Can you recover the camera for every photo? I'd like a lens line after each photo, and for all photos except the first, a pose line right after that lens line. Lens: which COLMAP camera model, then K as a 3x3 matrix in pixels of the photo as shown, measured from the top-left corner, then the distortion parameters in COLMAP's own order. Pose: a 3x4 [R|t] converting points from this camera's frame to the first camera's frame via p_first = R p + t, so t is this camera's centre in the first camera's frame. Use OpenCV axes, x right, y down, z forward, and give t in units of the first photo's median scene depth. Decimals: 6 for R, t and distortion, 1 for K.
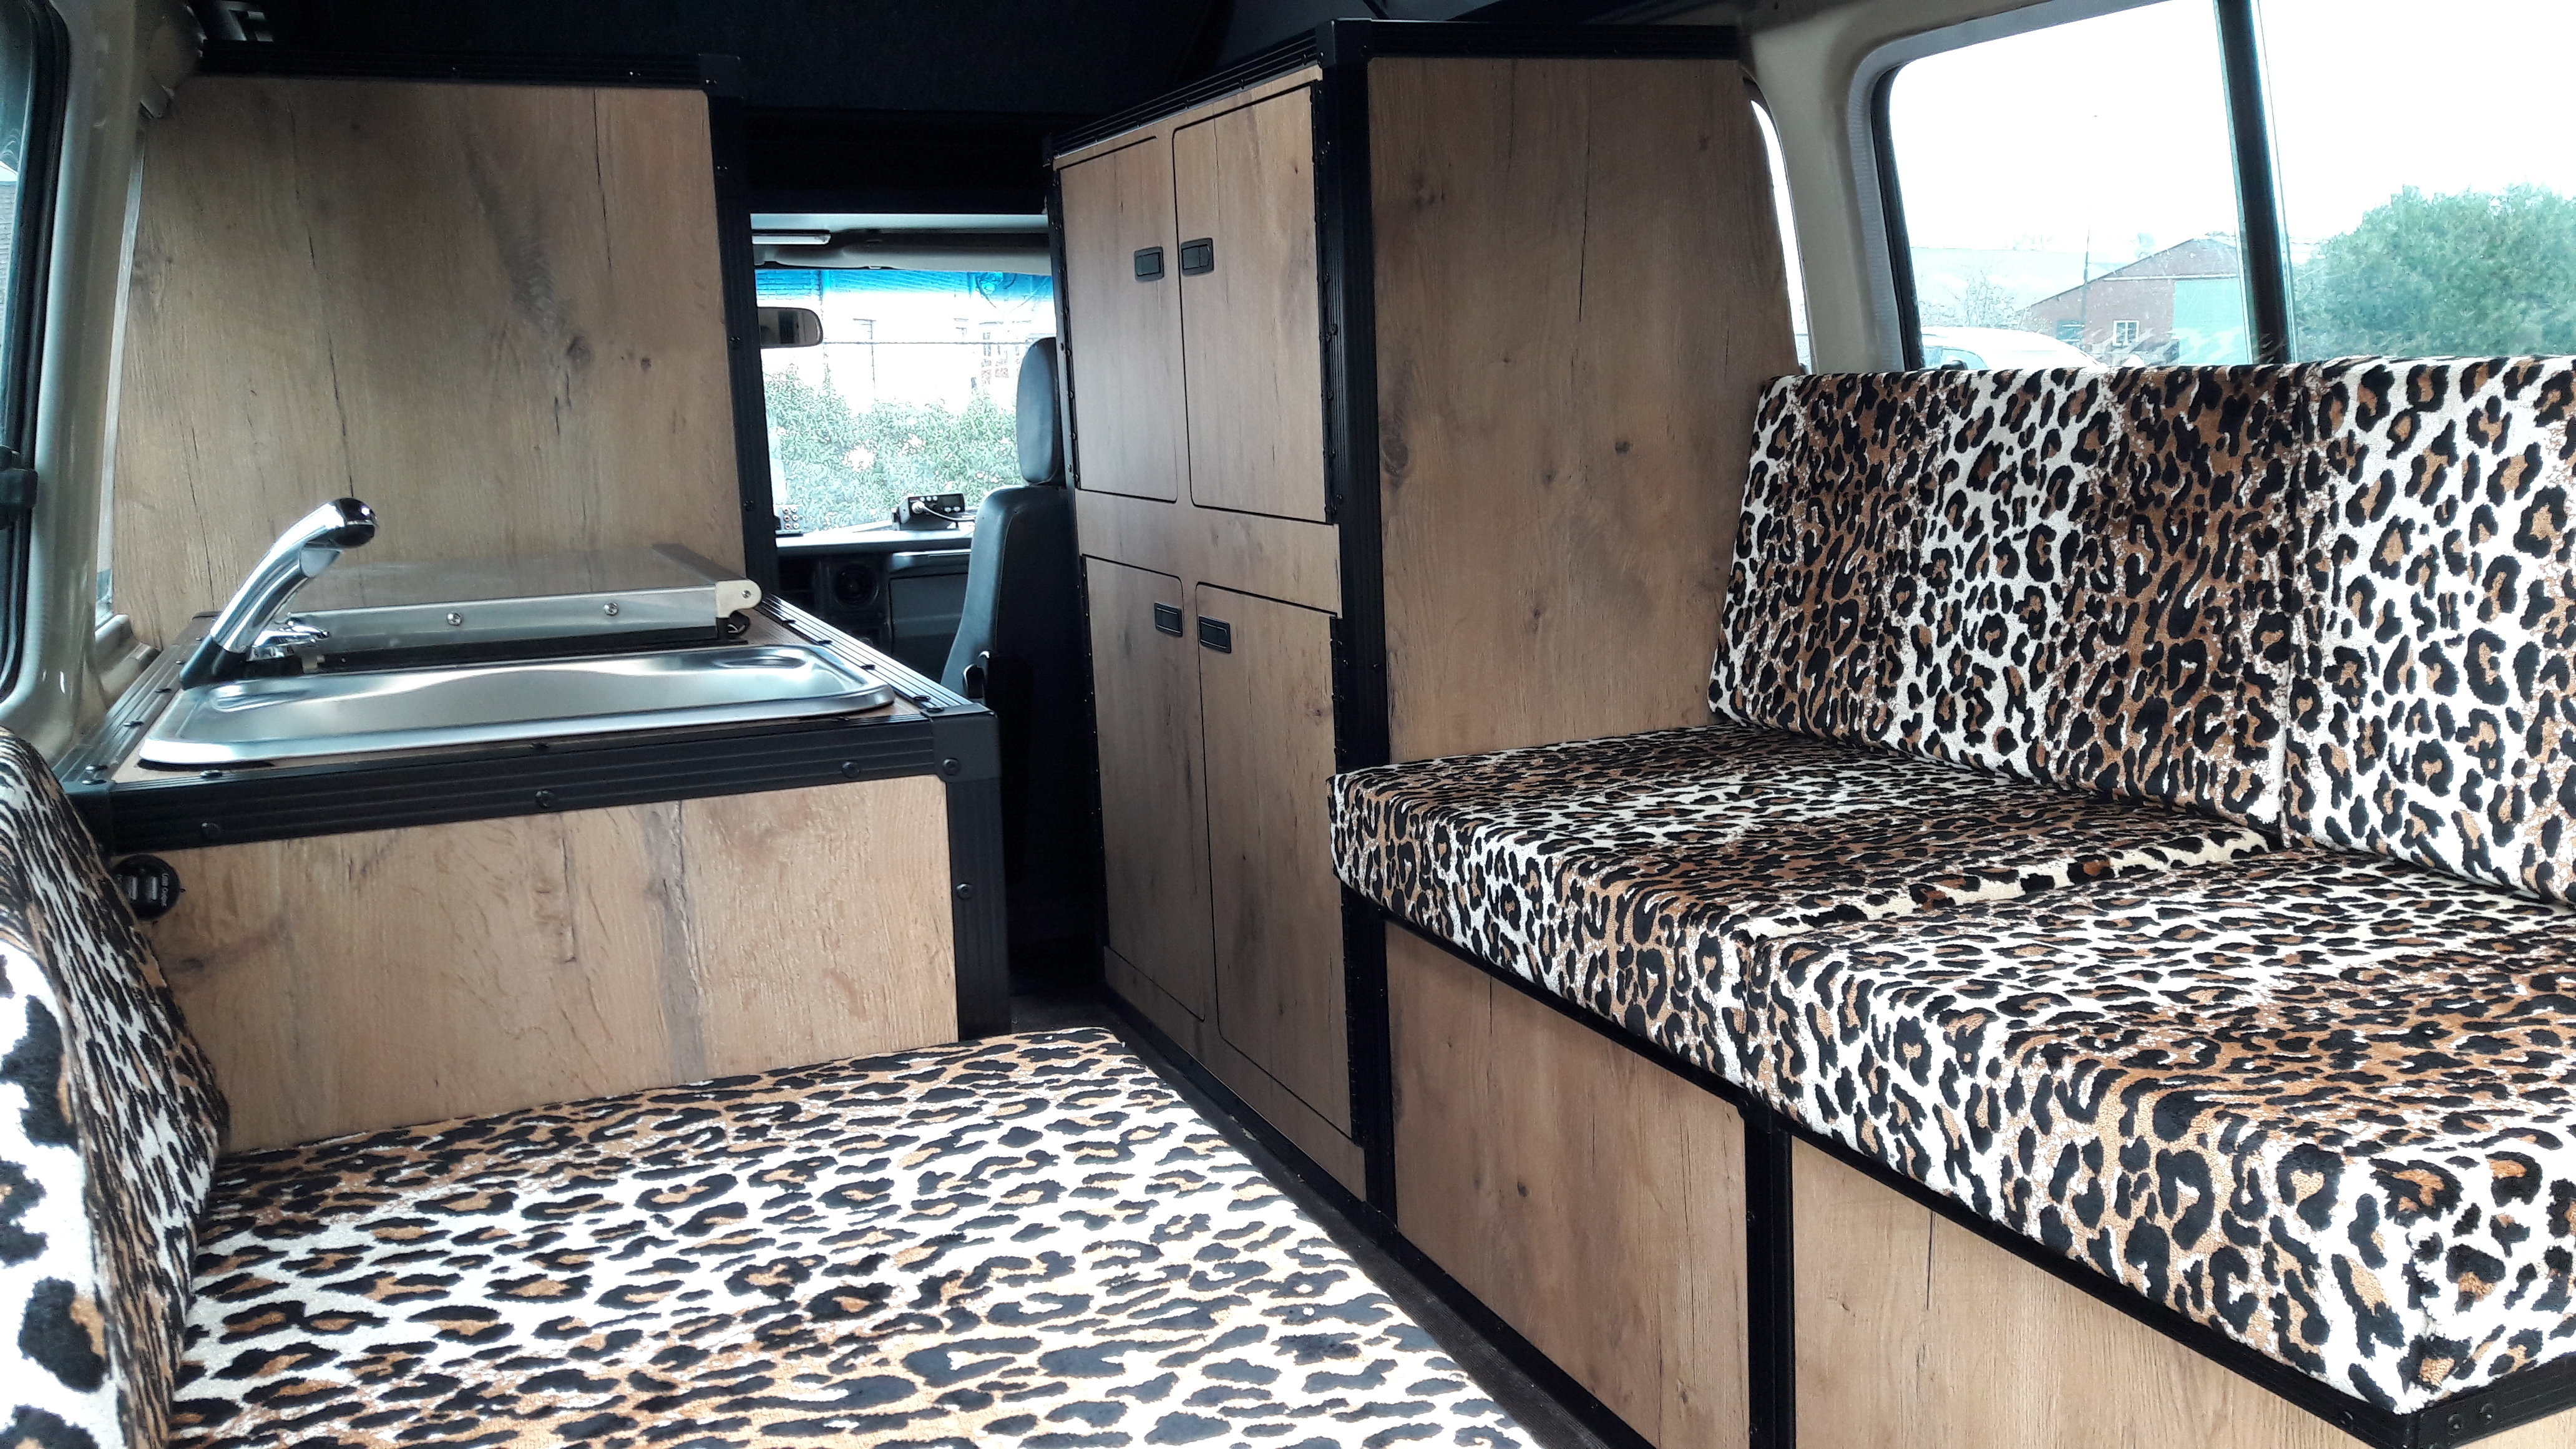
lens RADIAL K [[2112.9, 0, 1288.0], [0, 2112.9, 724.5], [0, 0, 1]] dist [0.163171, -0.395458]
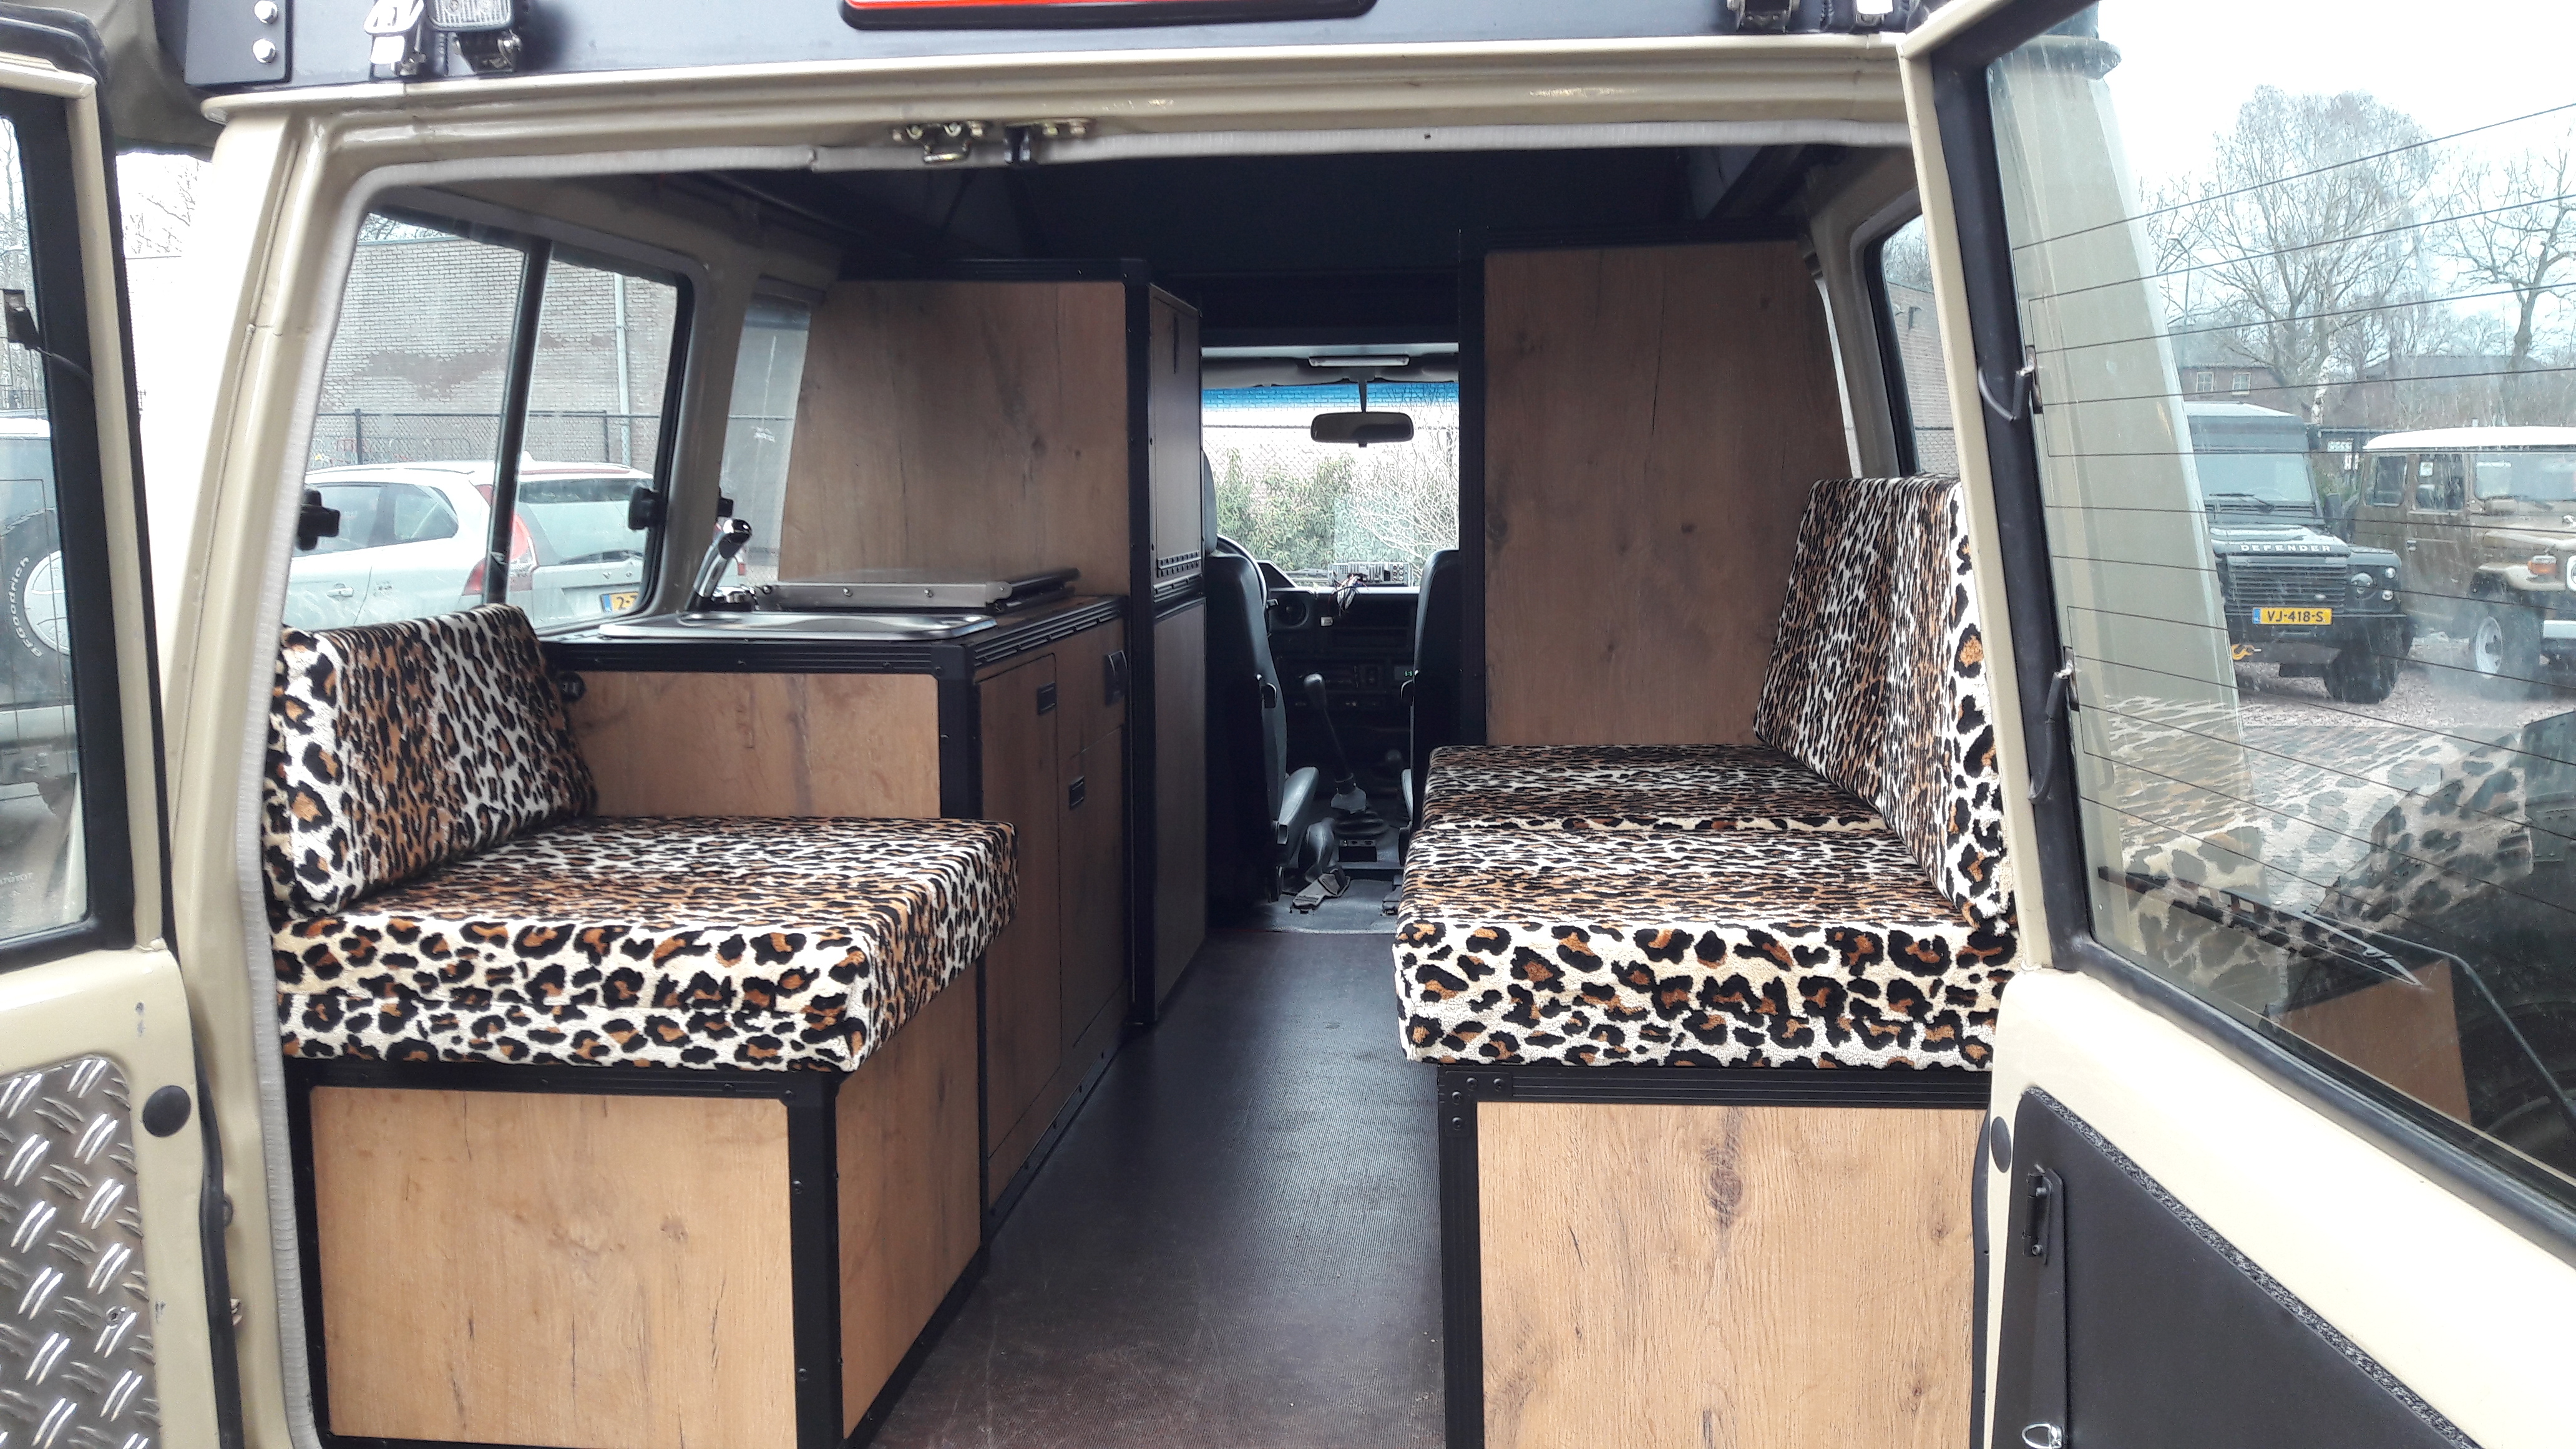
lens RADIAL K [[2107.8, 0, 1248.3], [0, 2107.8, 729.6], [0, 0, 1]] dist [0.156036, -0.428244]
pose [[0.874195, 0.083478, -0.478346, 0.970166], [-0.100936, 0.994834, -0.010852, 0.064083], [0.474968, 0.057769, 0.878105, -0.502941]]
